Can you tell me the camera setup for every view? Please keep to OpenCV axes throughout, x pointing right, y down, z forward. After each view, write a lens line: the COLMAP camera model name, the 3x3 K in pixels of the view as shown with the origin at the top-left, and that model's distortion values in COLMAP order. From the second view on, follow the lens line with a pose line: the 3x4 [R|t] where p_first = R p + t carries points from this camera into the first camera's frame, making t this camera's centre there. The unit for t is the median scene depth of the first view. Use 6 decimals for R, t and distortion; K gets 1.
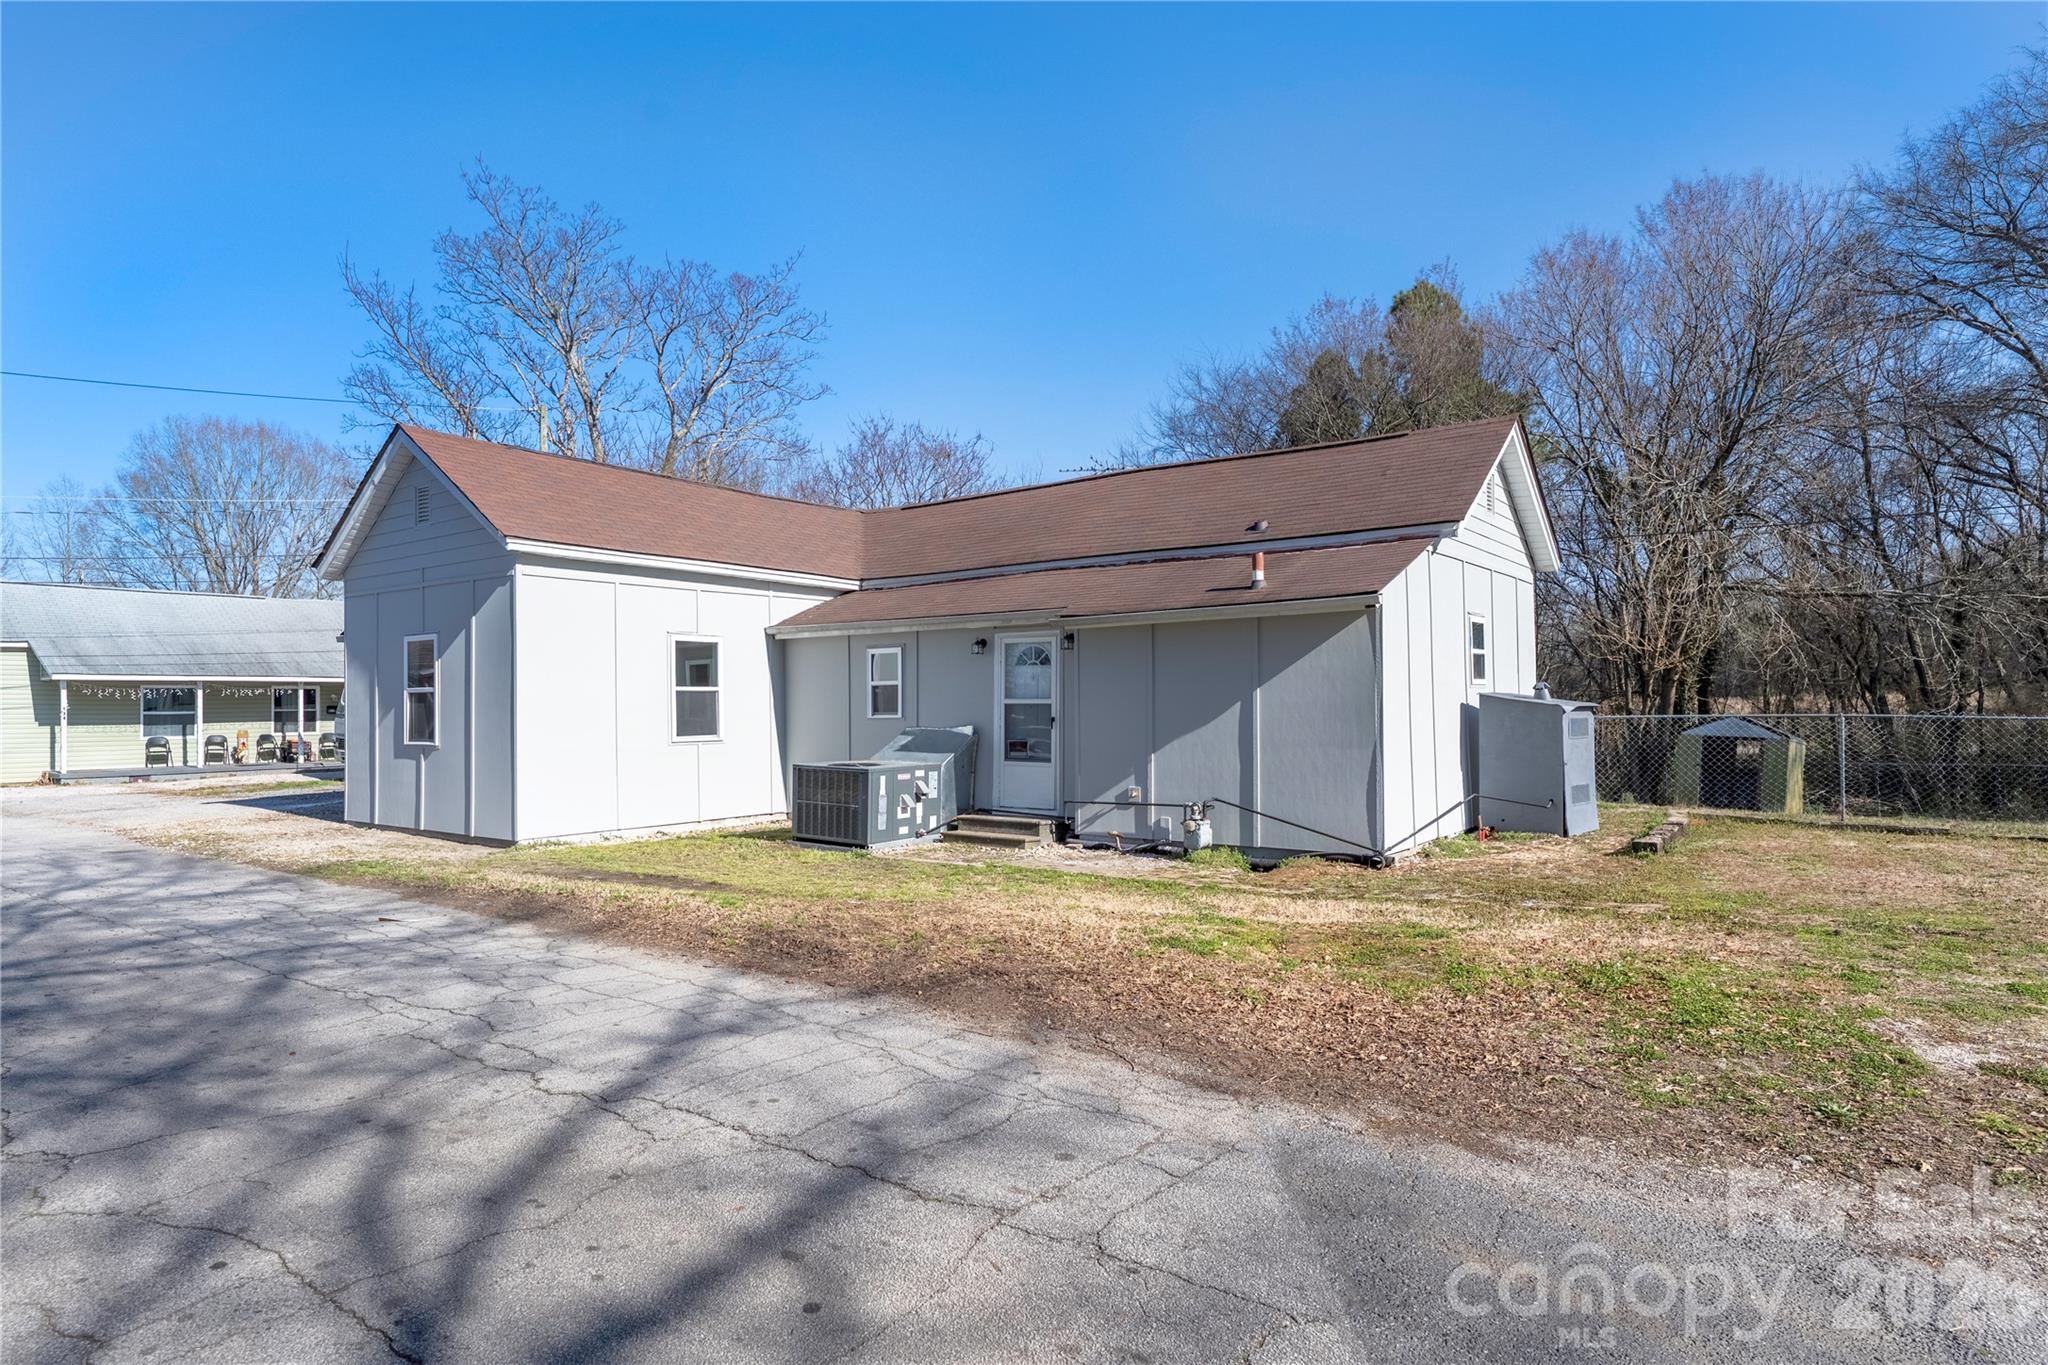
lens RADIAL K [[1112.1, 0, 1024.0], [0, 1112.1, 682.5], [0, 0, 1]] dist [-0.000197, -0.000005]
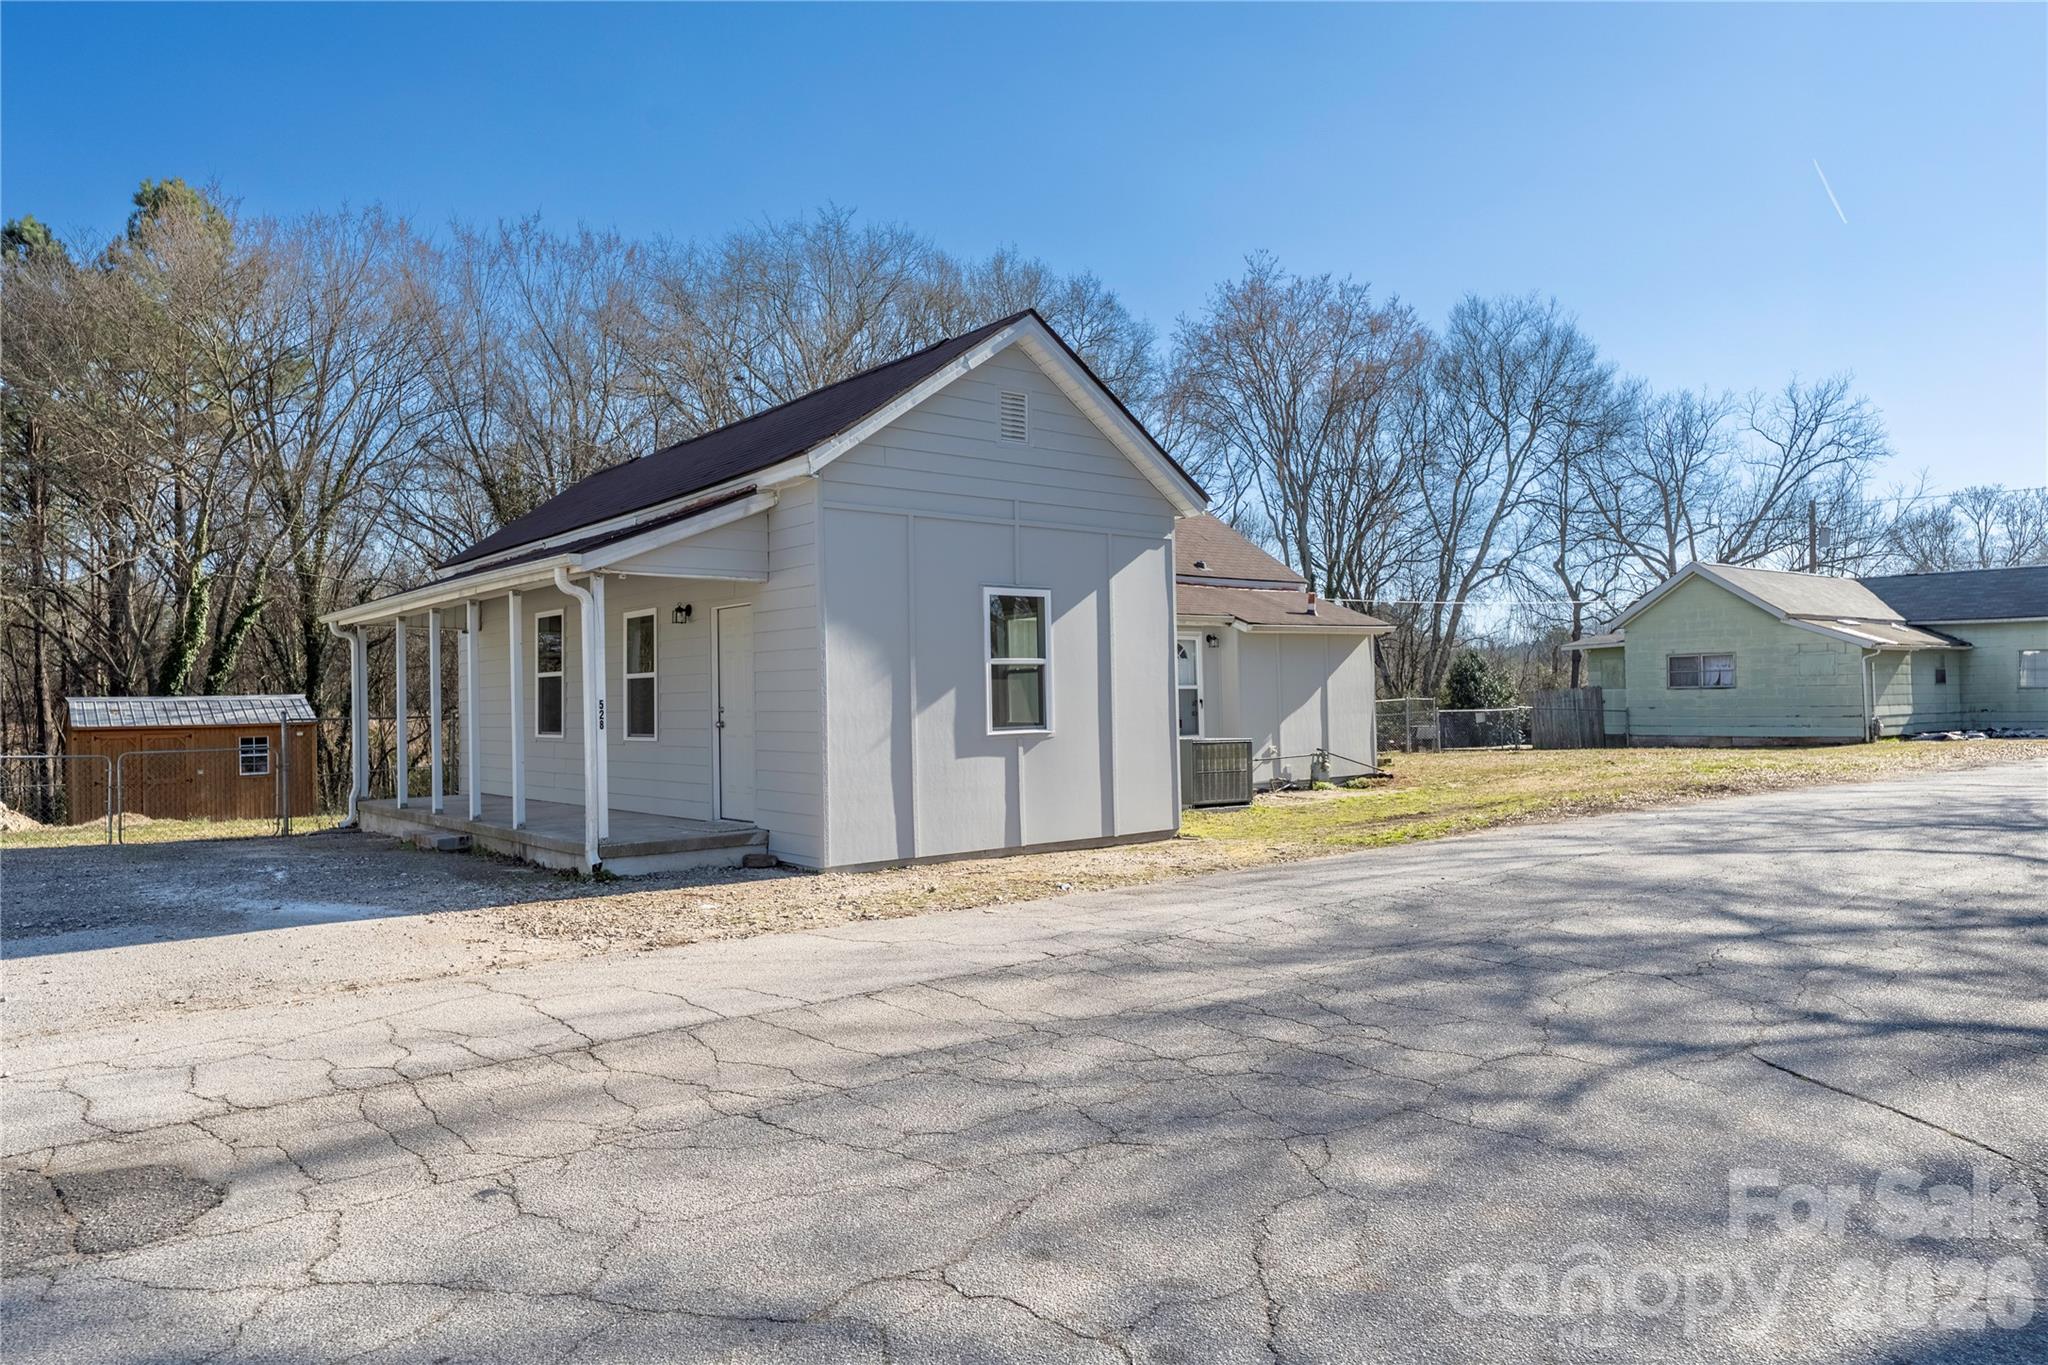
lens RADIAL K [[1361.4, 0, 1024.0], [0, 1361.4, 682.5], [0, 0, 1]] dist [0.000946, 0.000169]
pose [[0.232161, 0.018589, 0.972500, -1.459748], [0.005338, 0.999778, -0.020385, 0.040330], [-0.972663, 0.009924, 0.232010, 0.793585]]
